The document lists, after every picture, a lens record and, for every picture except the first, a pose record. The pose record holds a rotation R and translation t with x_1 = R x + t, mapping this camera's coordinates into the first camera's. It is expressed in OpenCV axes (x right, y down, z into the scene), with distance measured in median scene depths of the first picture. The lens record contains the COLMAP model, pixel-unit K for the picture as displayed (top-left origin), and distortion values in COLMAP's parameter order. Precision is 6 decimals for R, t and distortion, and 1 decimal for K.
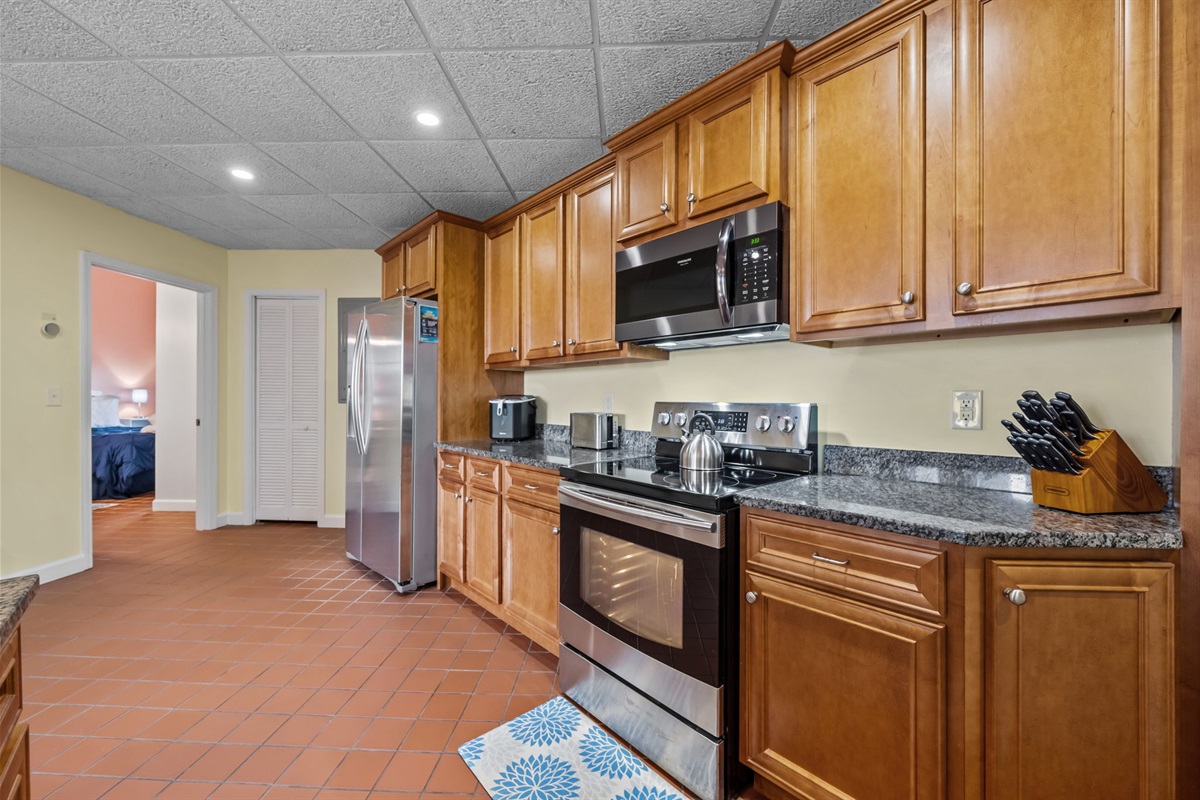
lens RADIAL K [[469.0, 0, 603.1], [0, 469.0, 397.6], [0, 0, 1]] dist [0.000205, -0.000014]
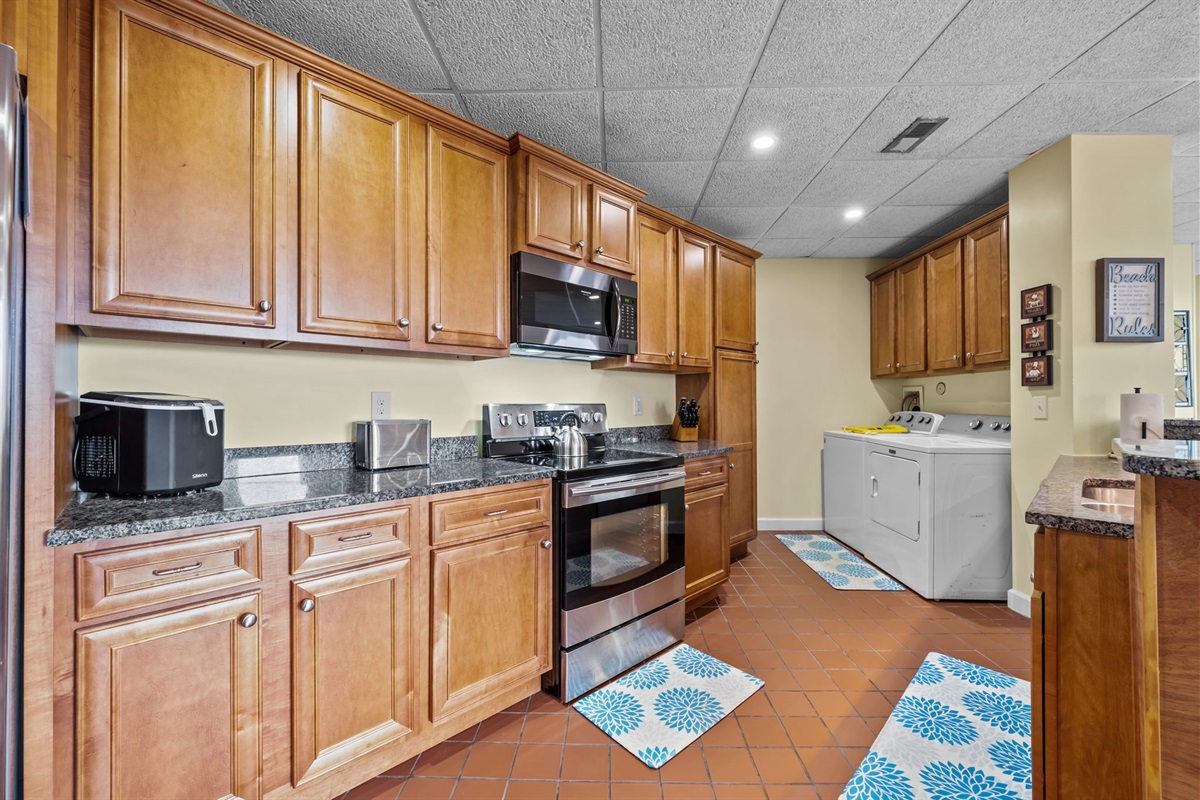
lens RADIAL K [[469.0, 0, 604.1], [0, 469.0, 403.4], [0, 0, 1]] dist [0.000205, -0.000014]
pose [[-0.015825, 0.005889, 0.999857, -1.210390], [0.004294, 0.999974, -0.005822, 0.021647], [-0.999866, 0.004202, -0.015850, 1.077062]]
